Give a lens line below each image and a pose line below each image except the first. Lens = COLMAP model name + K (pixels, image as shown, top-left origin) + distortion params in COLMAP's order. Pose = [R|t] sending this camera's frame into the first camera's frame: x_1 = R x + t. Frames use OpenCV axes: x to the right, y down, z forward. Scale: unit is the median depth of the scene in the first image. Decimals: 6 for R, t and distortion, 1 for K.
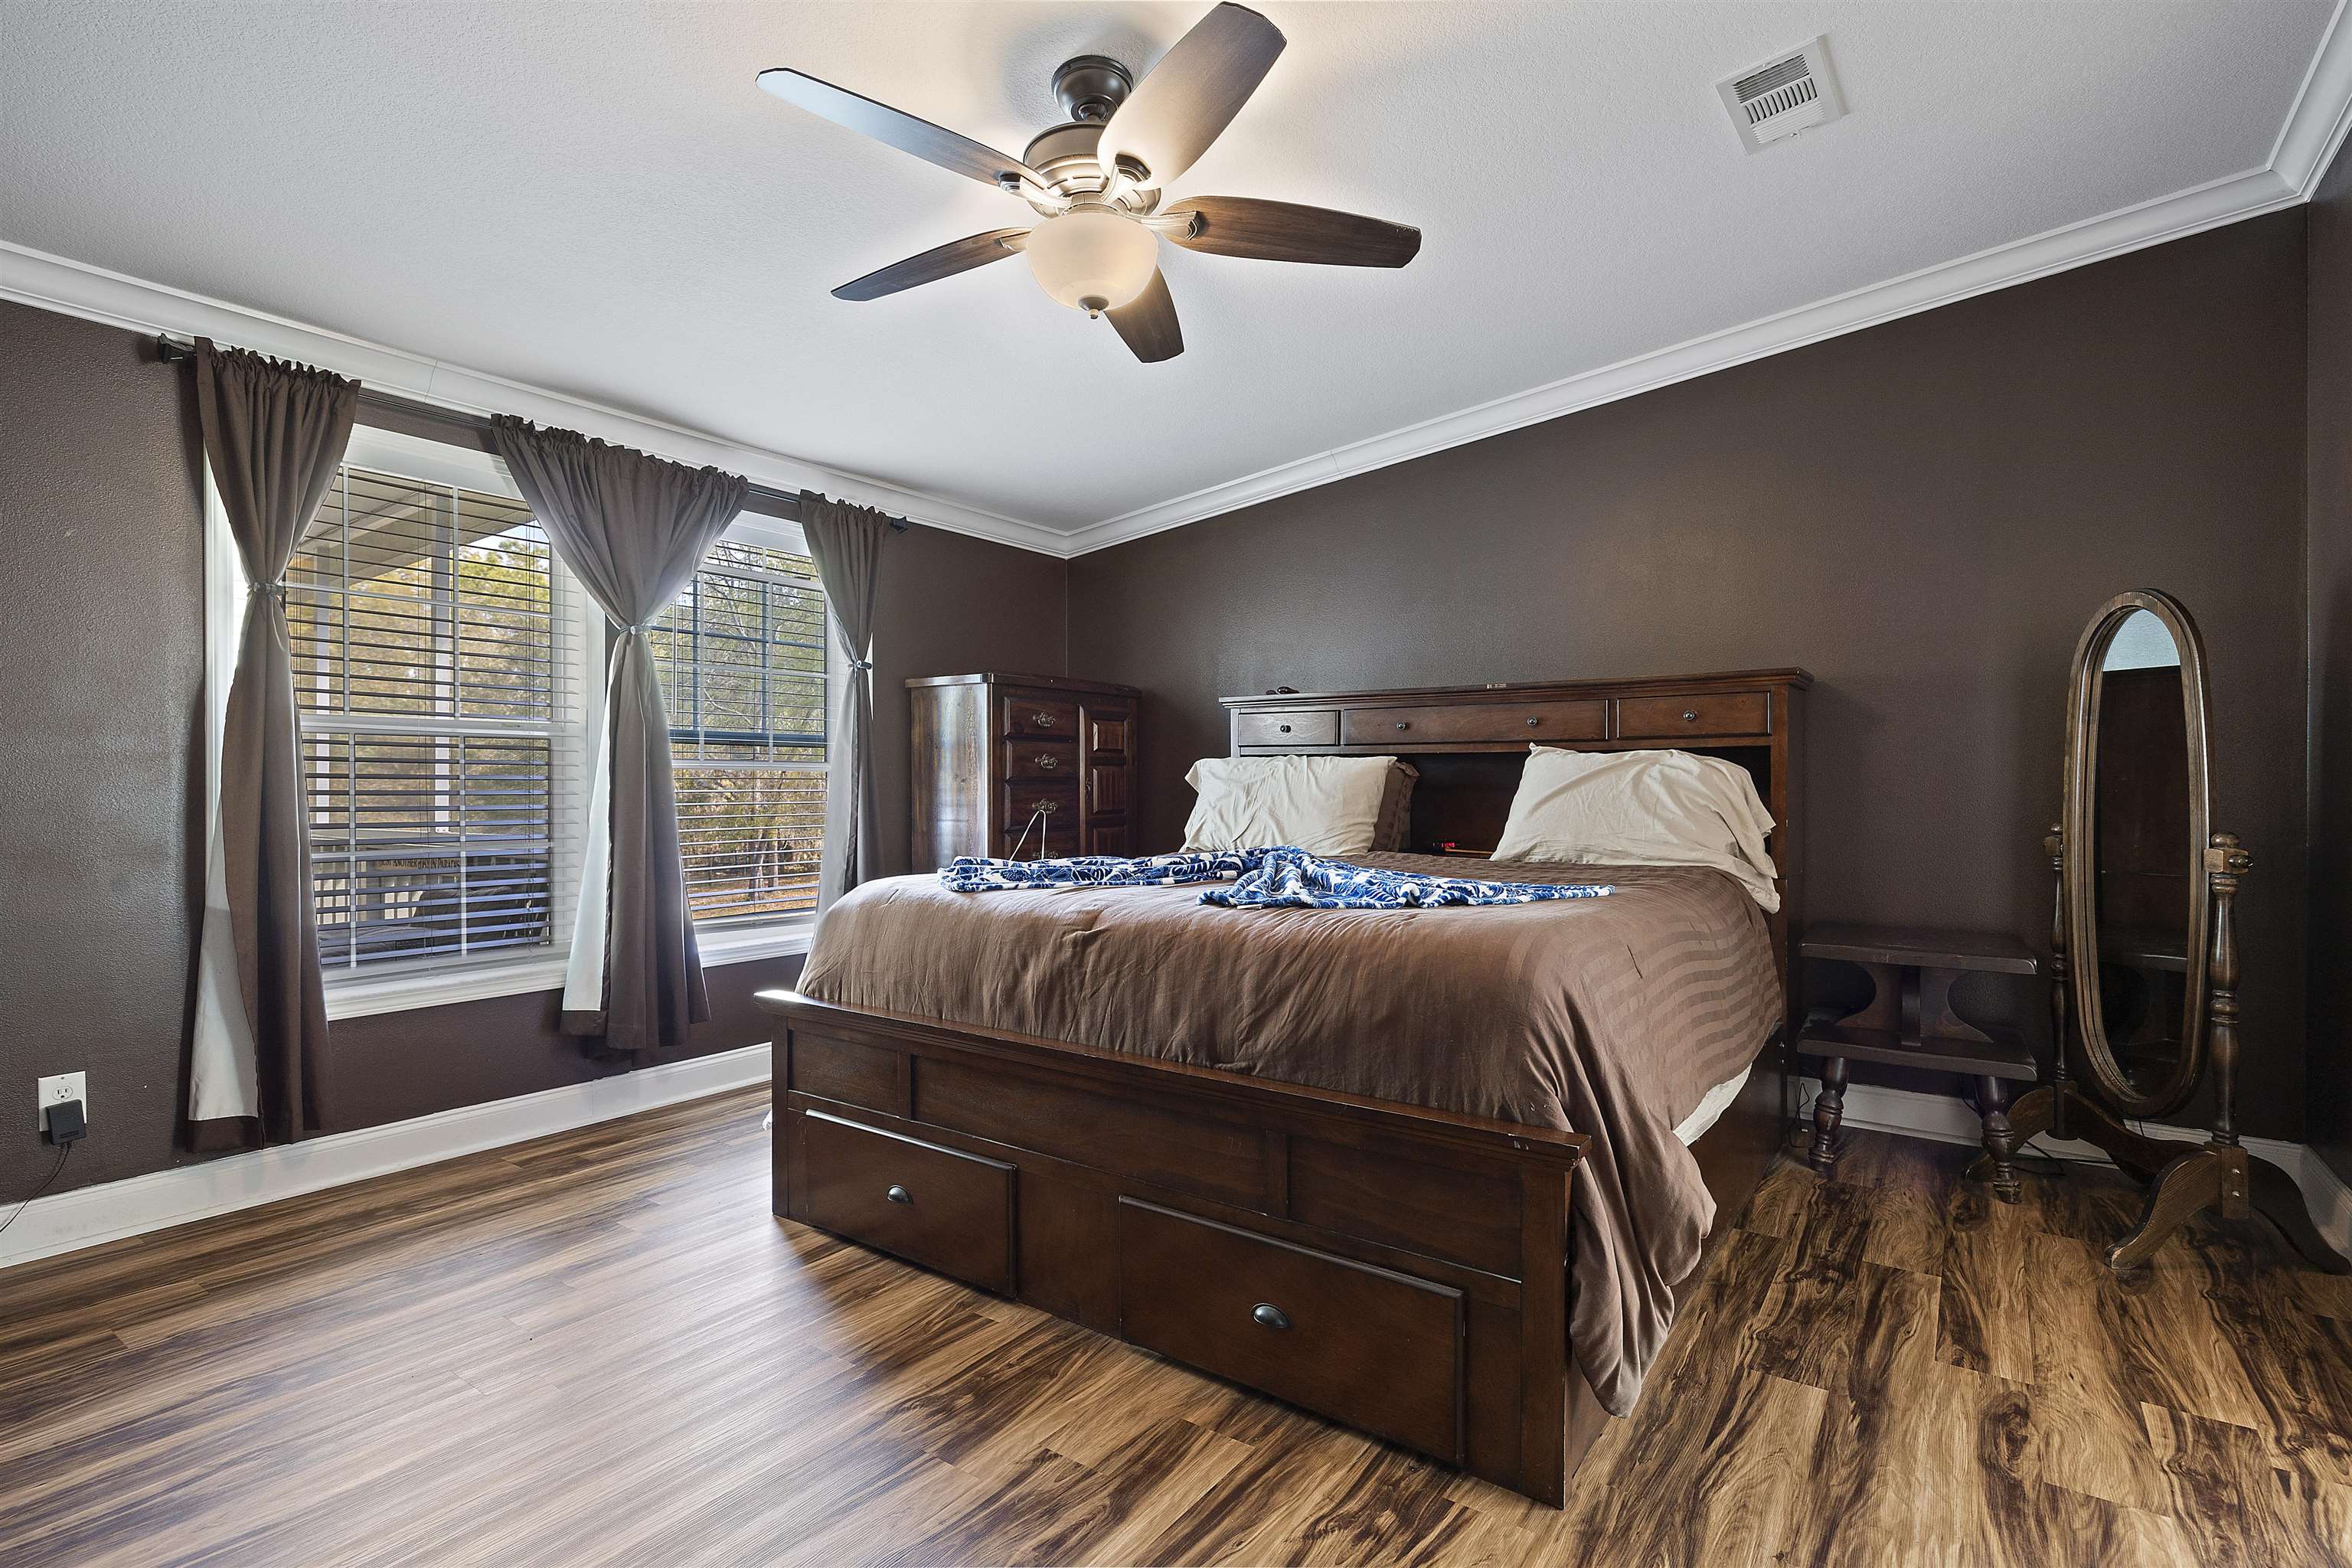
lens RADIAL K [[1137.7, 0, 1175.6], [0, 1137.7, 787.0], [0, 0, 1]] dist [0.001694, 0.000499]
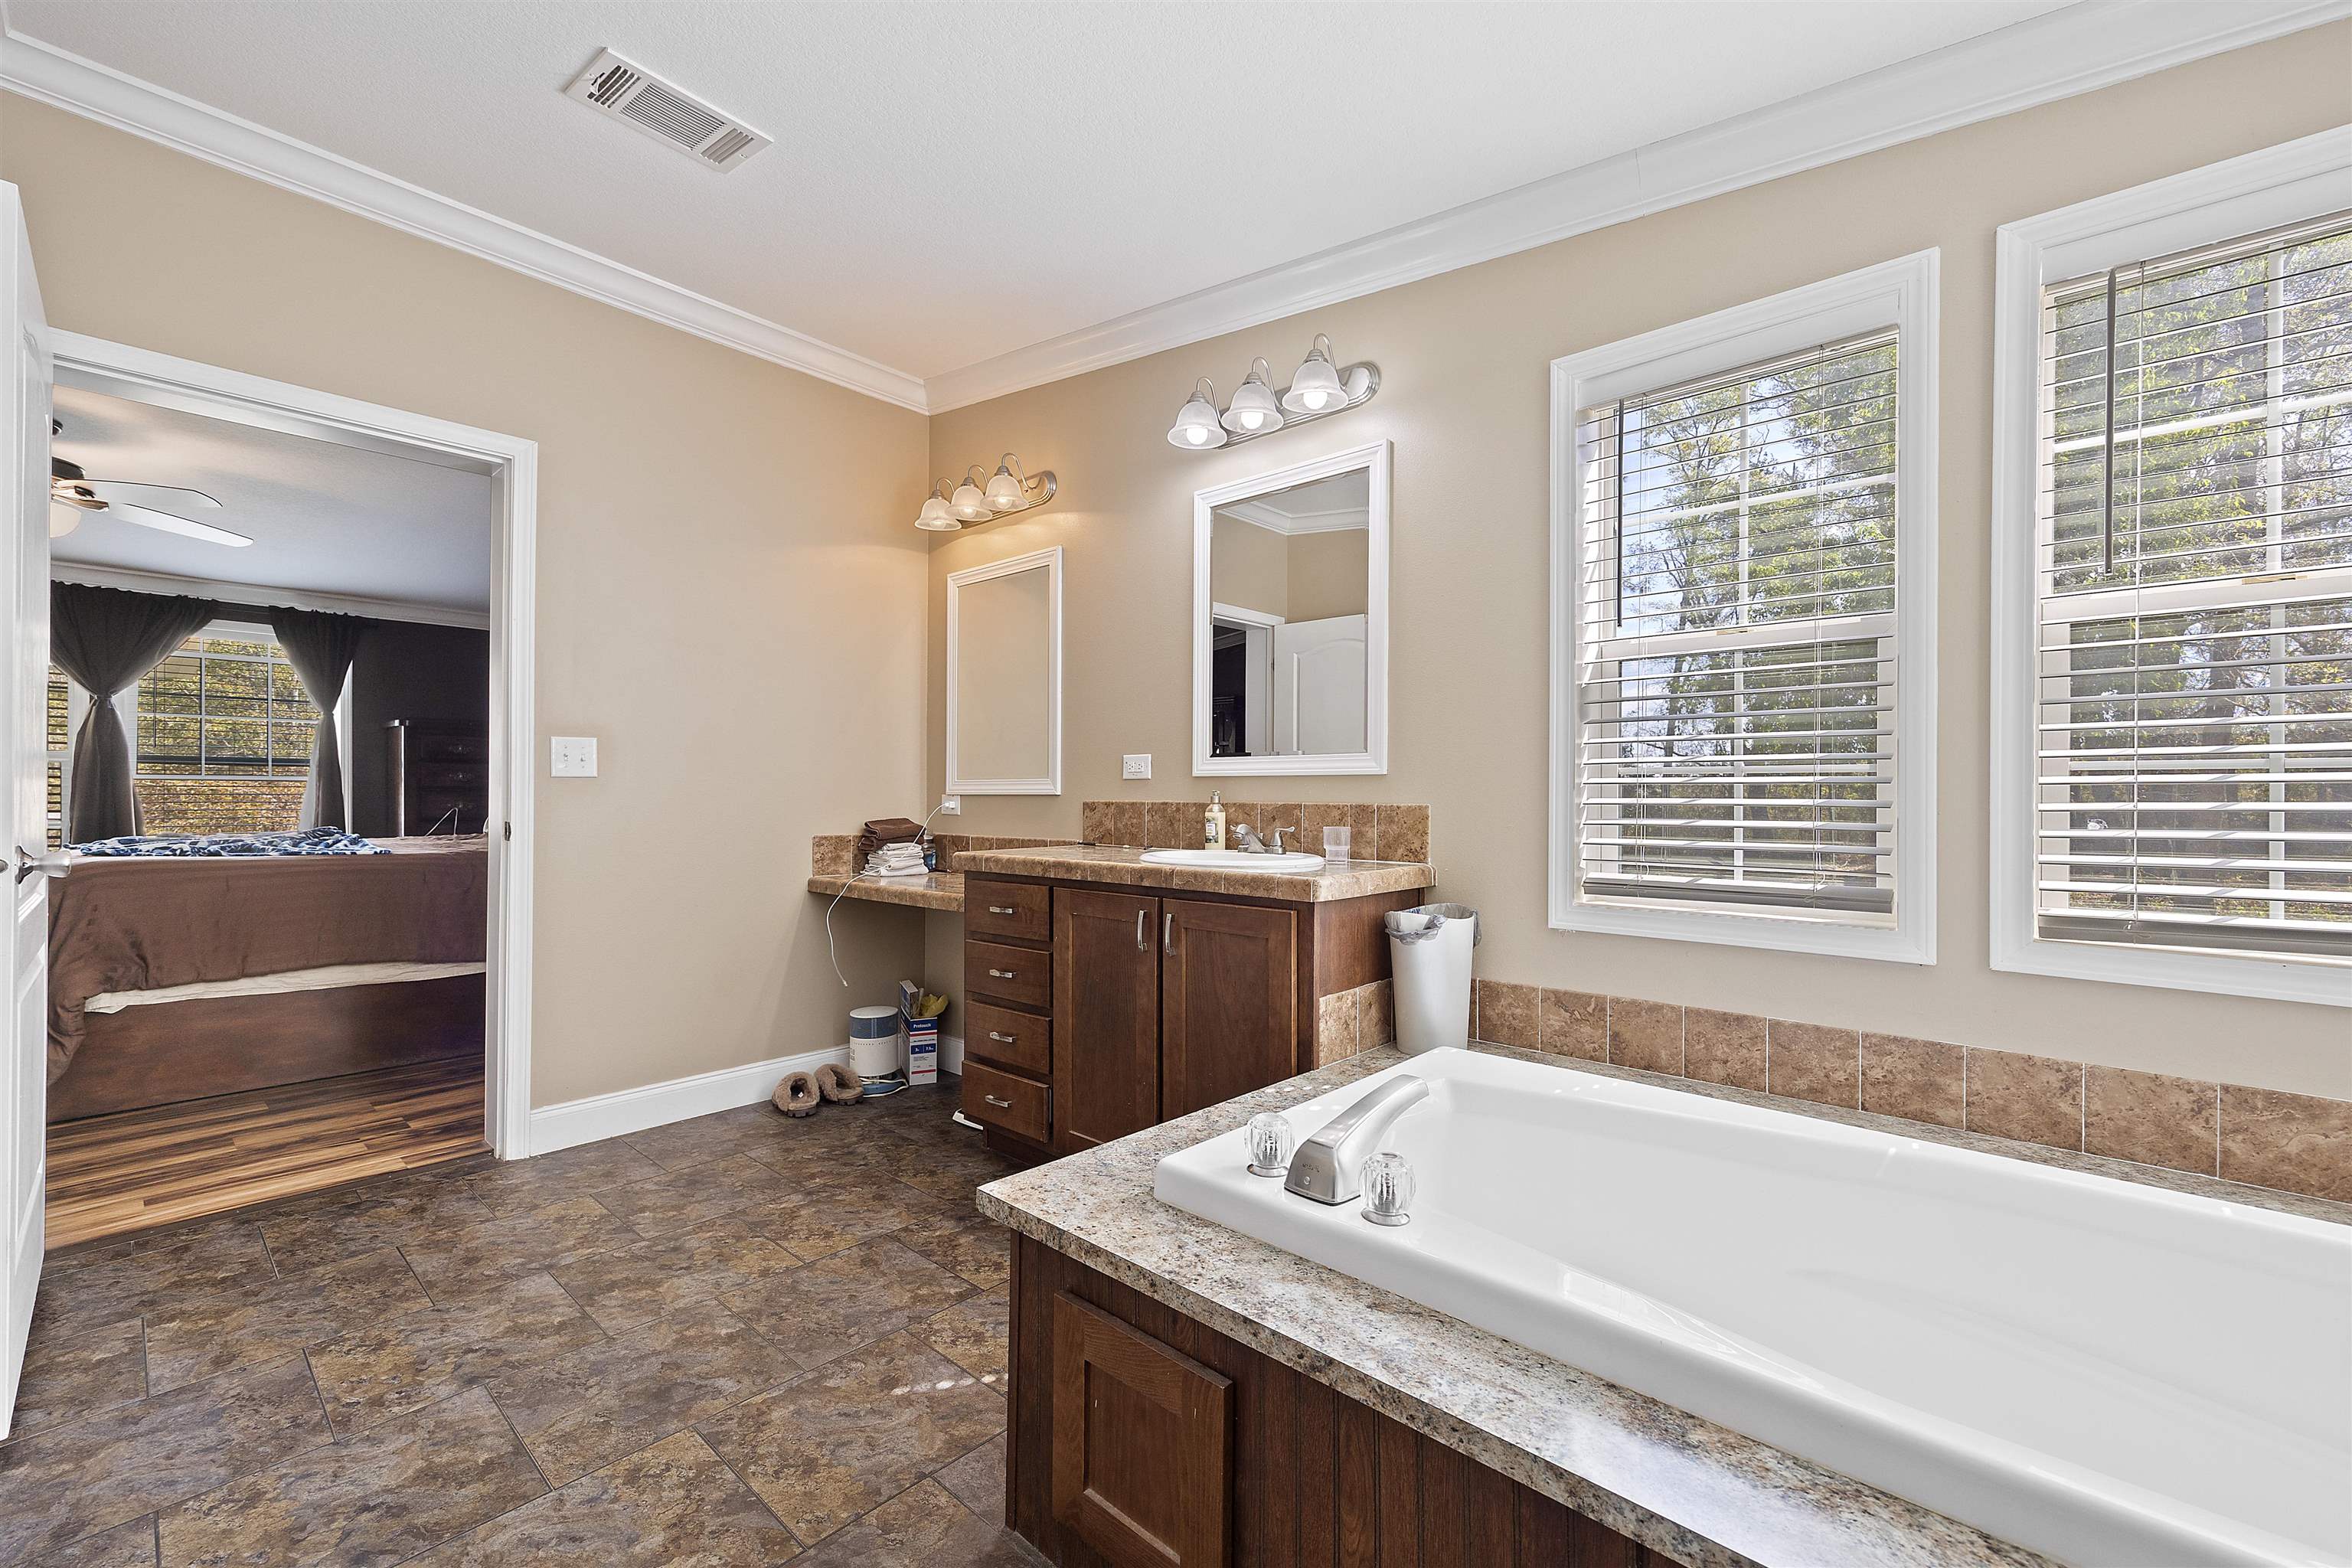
lens RADIAL K [[952.0, 0, 1172.1], [0, 952.0, 797.5], [0, 0, 1]] dist [0.009869, 0.000444]
pose [[0.993104, 0.001961, -0.117222, 1.166330], [-0.001785, 0.999997, 0.001612, 0.005090], [0.117225, -0.001392, 0.993104, -0.212272]]
